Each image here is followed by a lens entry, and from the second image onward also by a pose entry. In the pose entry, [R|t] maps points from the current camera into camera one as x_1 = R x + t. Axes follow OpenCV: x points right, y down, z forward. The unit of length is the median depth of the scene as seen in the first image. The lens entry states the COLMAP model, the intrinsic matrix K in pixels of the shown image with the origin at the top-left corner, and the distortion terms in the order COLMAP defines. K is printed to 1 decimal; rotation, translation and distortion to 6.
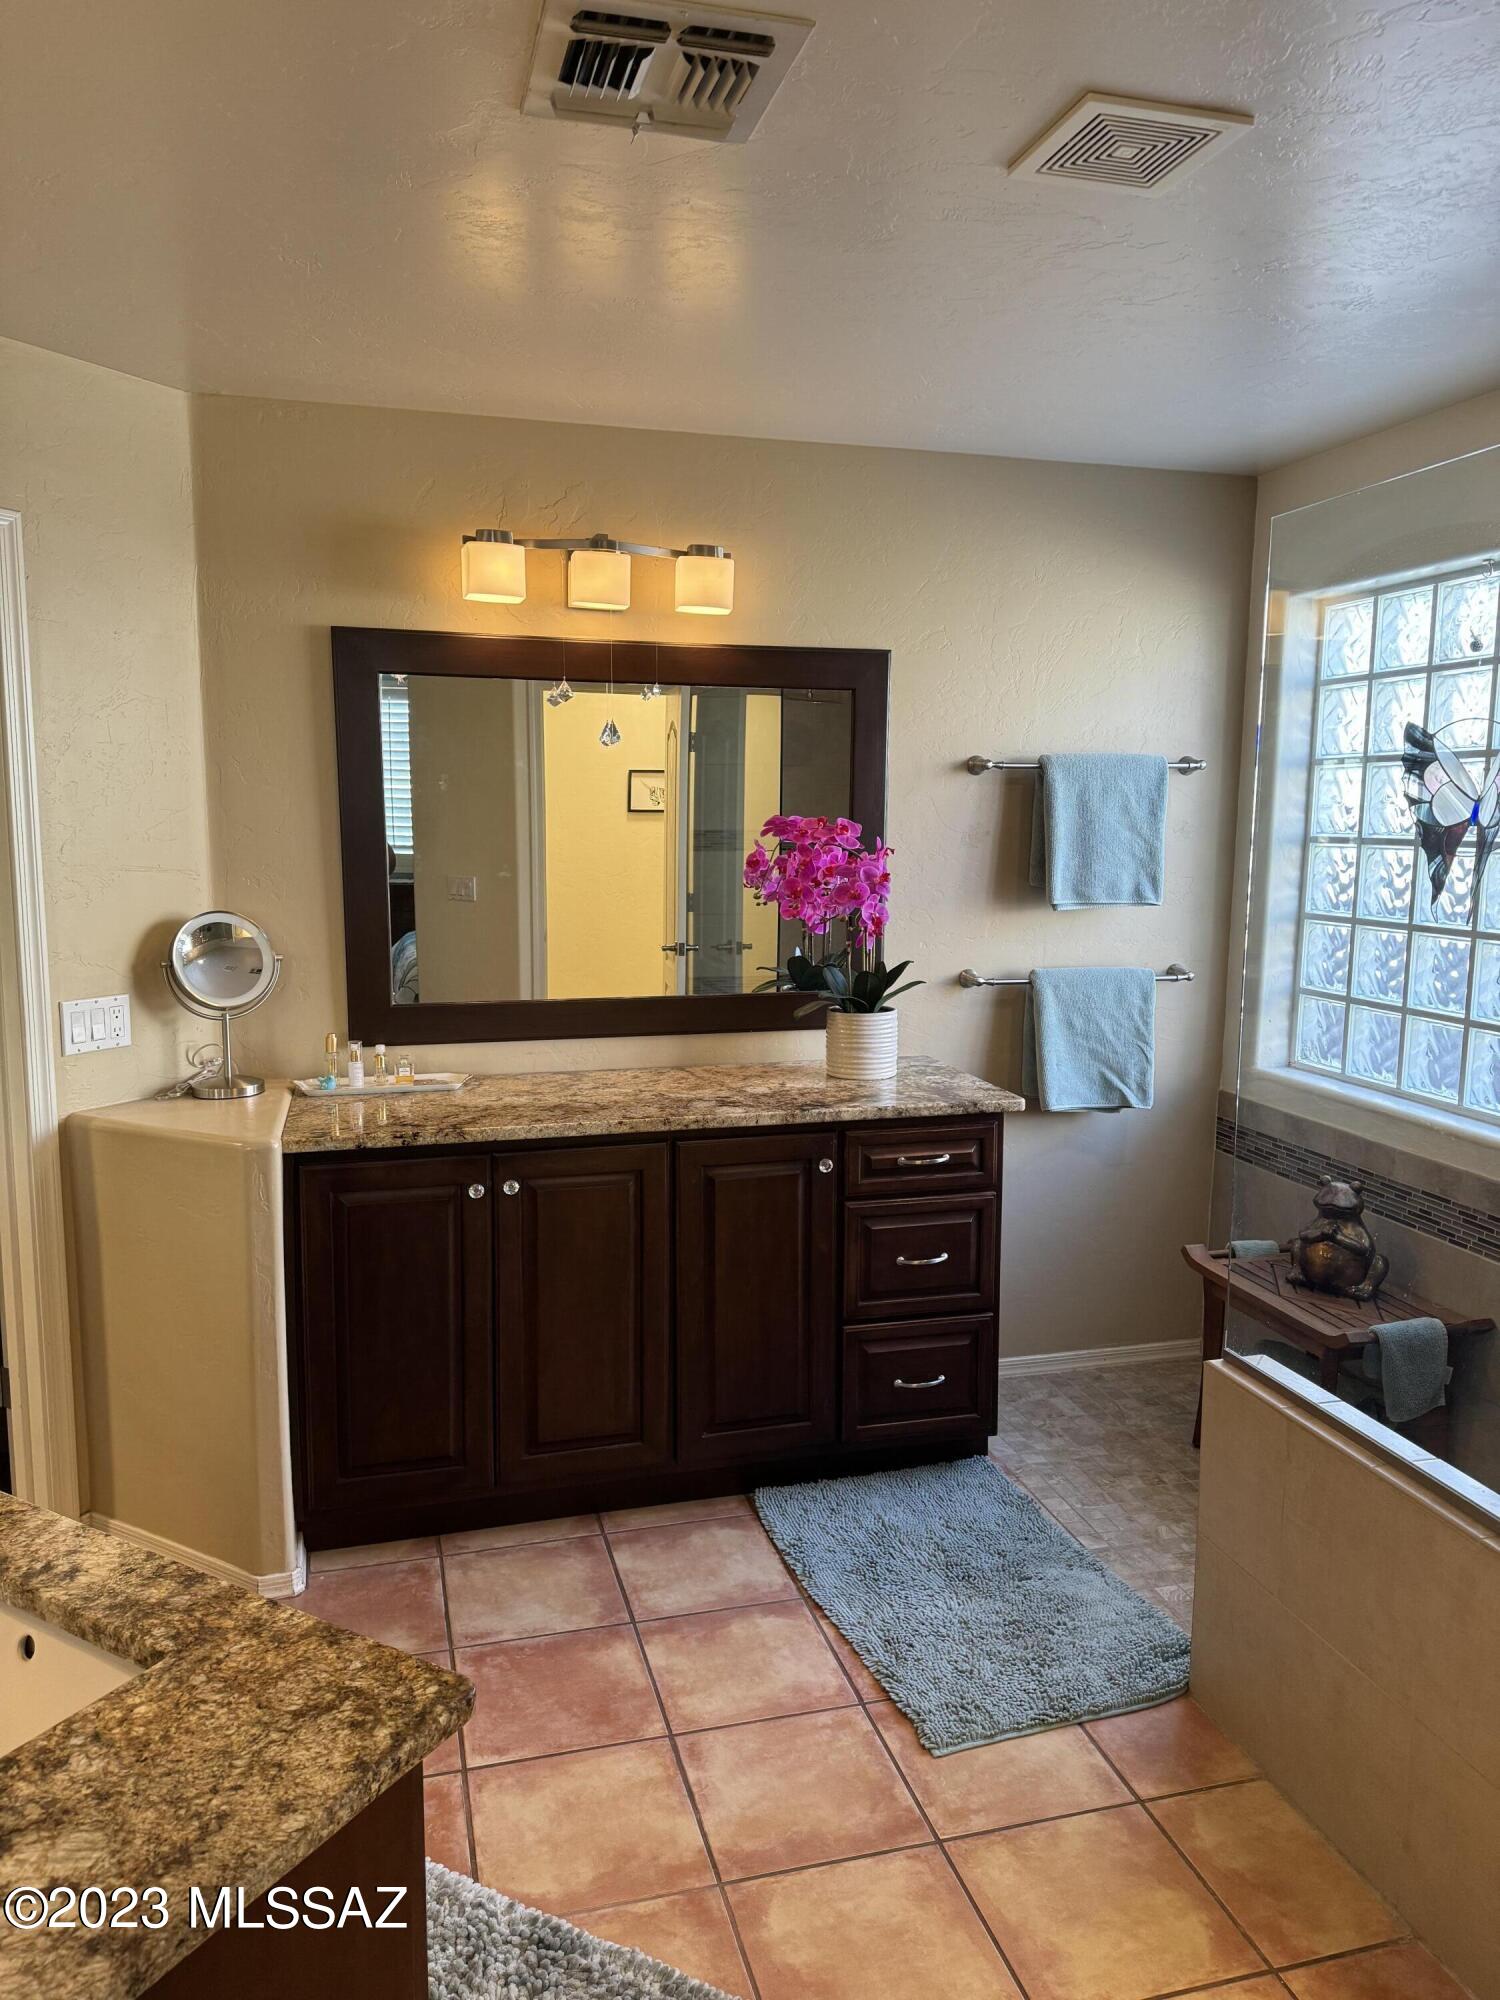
lens RADIAL K [[1410.7, 0, 752.4], [0, 1410.7, 1003.6], [0, 0, 1]] dist [0.136318, -0.180391]
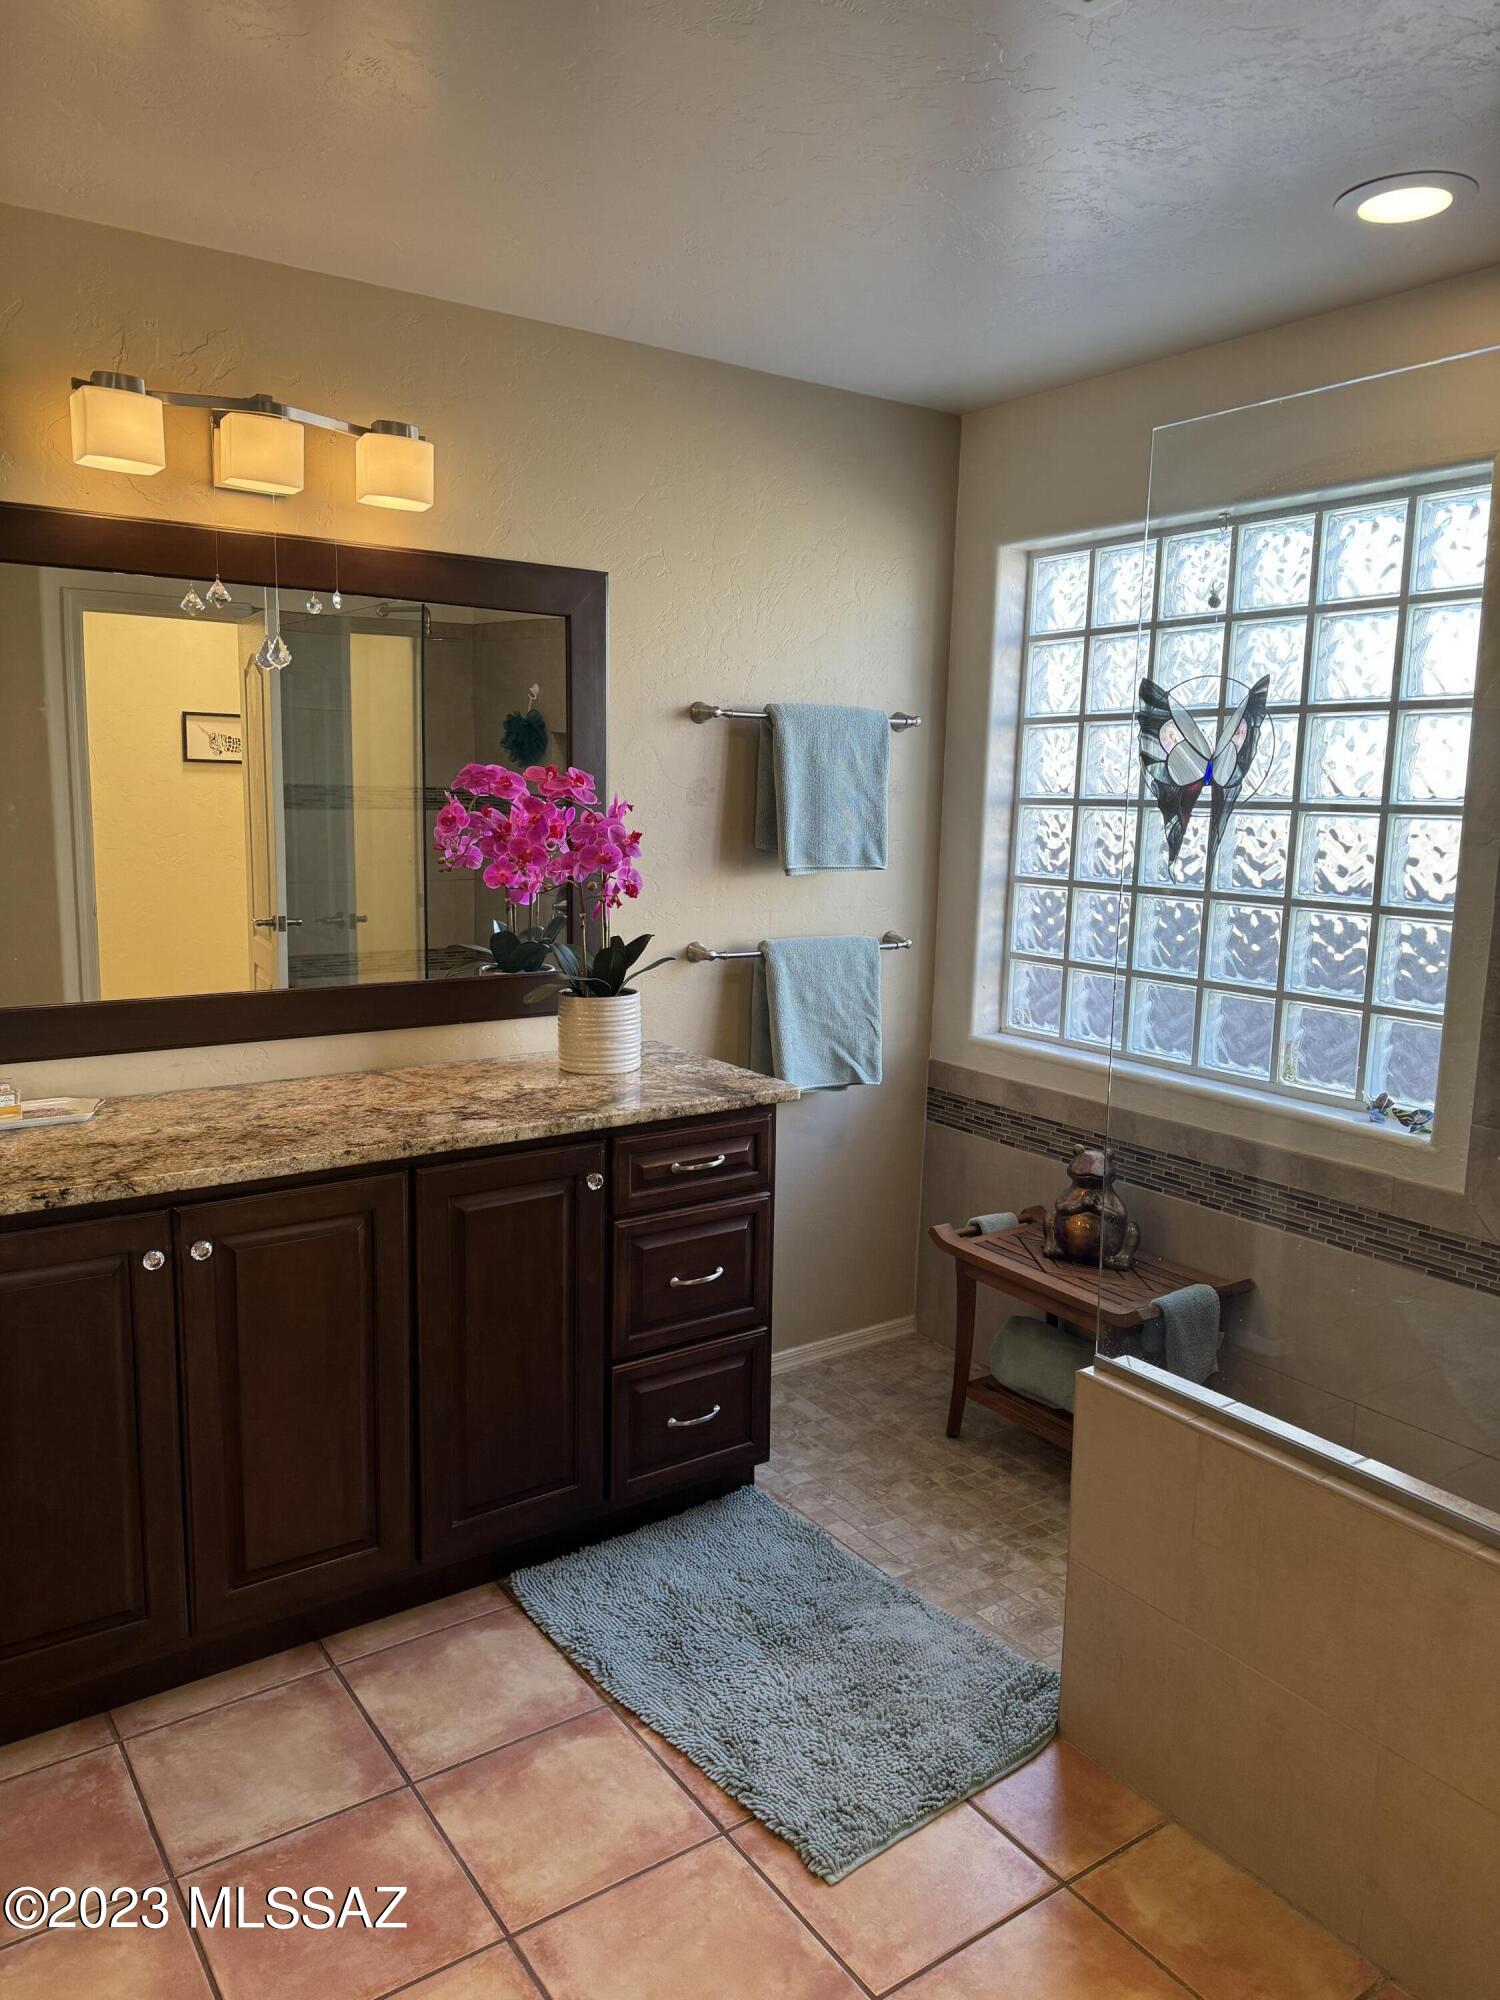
lens RADIAL K [[1410.7, 0, 752.4], [0, 1410.7, 1003.6], [0, 0, 1]] dist [0.136318, -0.180391]
pose [[0.943668, -0.041087, 0.328332, -0.125671], [0.033046, 0.999002, 0.030036, -0.012797], [-0.329238, -0.017494, 0.944085, 0.166780]]
